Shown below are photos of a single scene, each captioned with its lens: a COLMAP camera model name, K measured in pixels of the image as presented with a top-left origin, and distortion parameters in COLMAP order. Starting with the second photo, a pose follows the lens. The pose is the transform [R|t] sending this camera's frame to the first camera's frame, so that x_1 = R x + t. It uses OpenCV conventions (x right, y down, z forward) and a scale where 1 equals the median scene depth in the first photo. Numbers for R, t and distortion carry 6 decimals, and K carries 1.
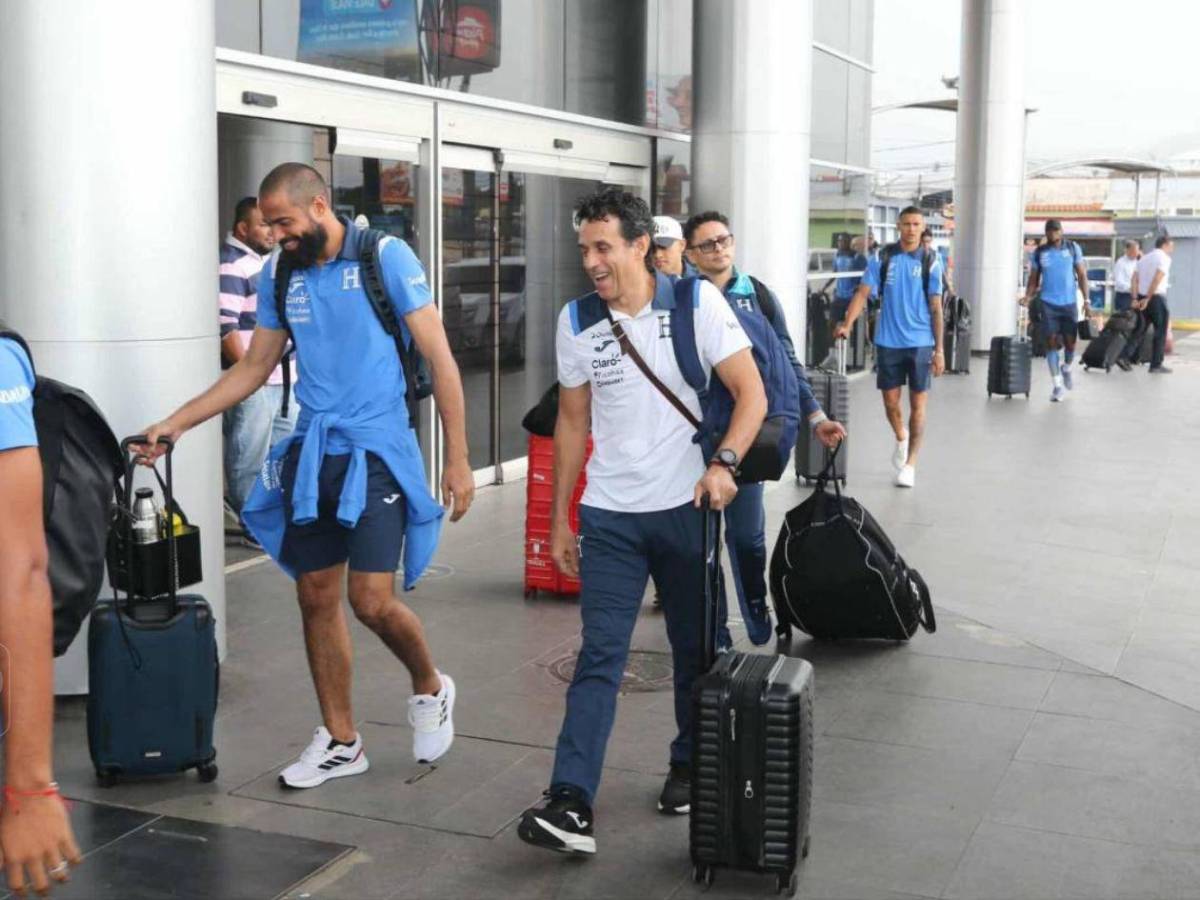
lens RADIAL K [[1649.6, 0, 624.8], [0, 1649.6, 450.8], [0, 0, 1]] dist [0.003266, 0.105533]
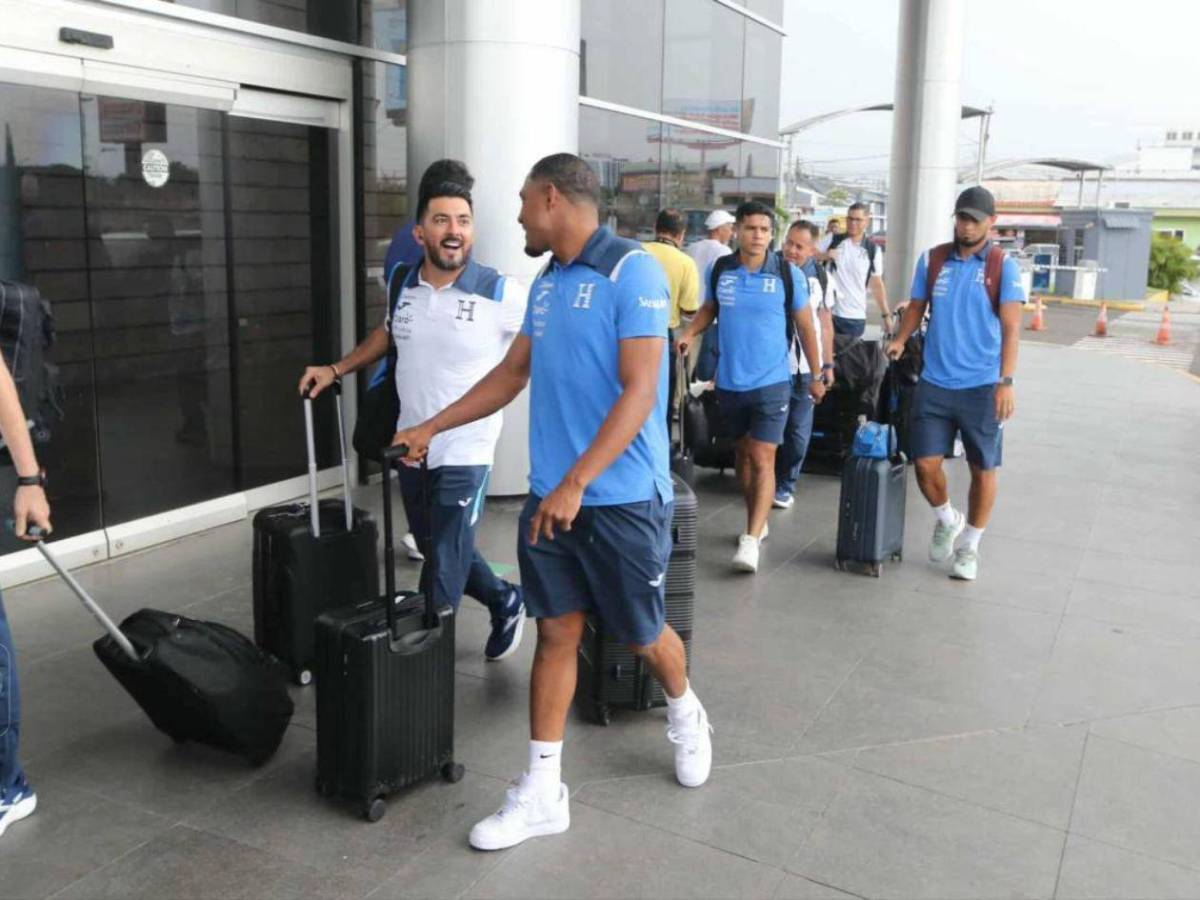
lens RADIAL K [[1184.4, 0, 600.0], [0, 1184.4, 450.0], [0, 0, 1]] dist [-0.017369, -0.005997]
pose [[0.996345, 0.026973, -0.081044, 0.085618], [-0.022120, 0.997942, 0.060185, -0.029360], [0.082501, -0.058172, 0.994892, 0.259974]]
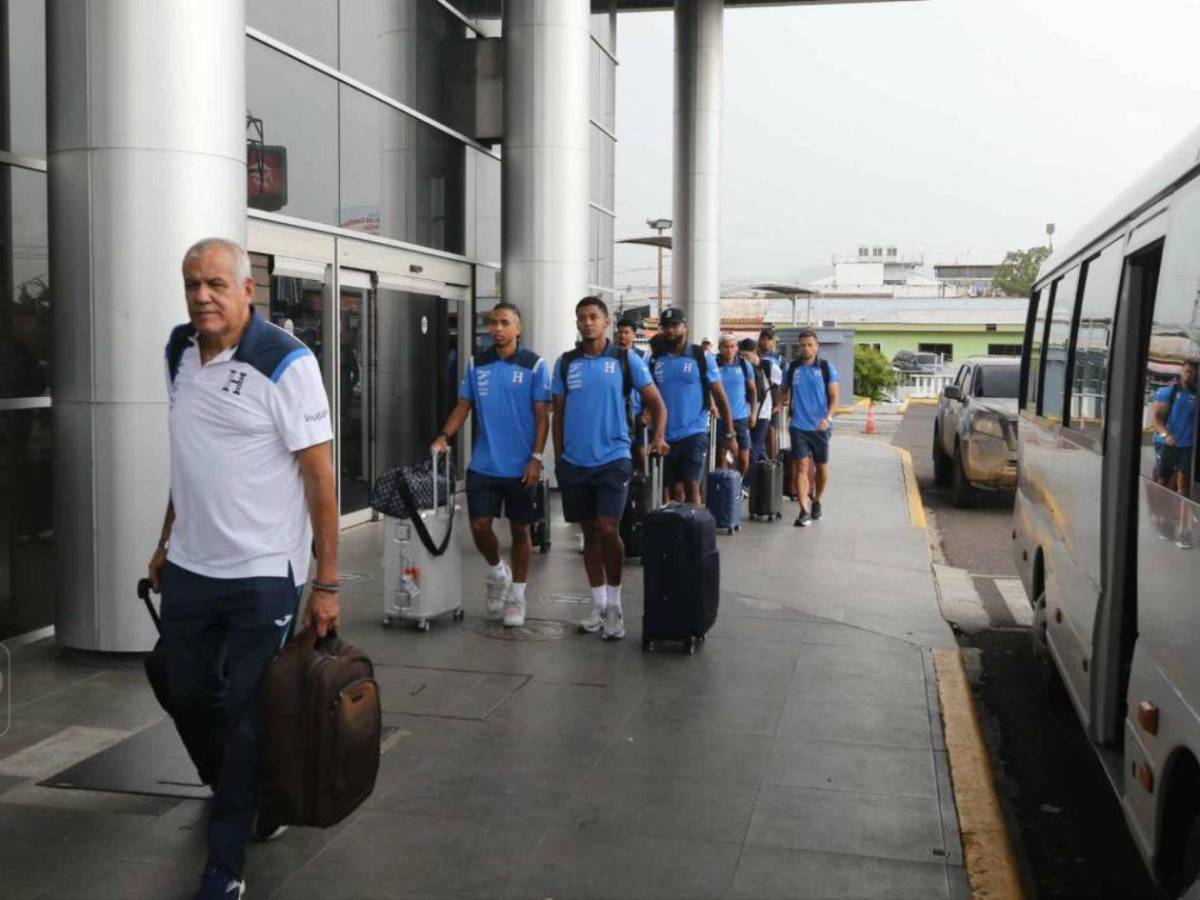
lens RADIAL K [[1345.1, 0, 596.8], [0, 1345.1, 469.8], [0, 0, 1]] dist [-0.000797, 0.006410]
pose [[0.987083, -0.014971, 0.159508, -0.031337], [0.020679, 0.999201, -0.034189, 0.008663], [-0.158869, 0.037046, 0.986604, -0.046641]]
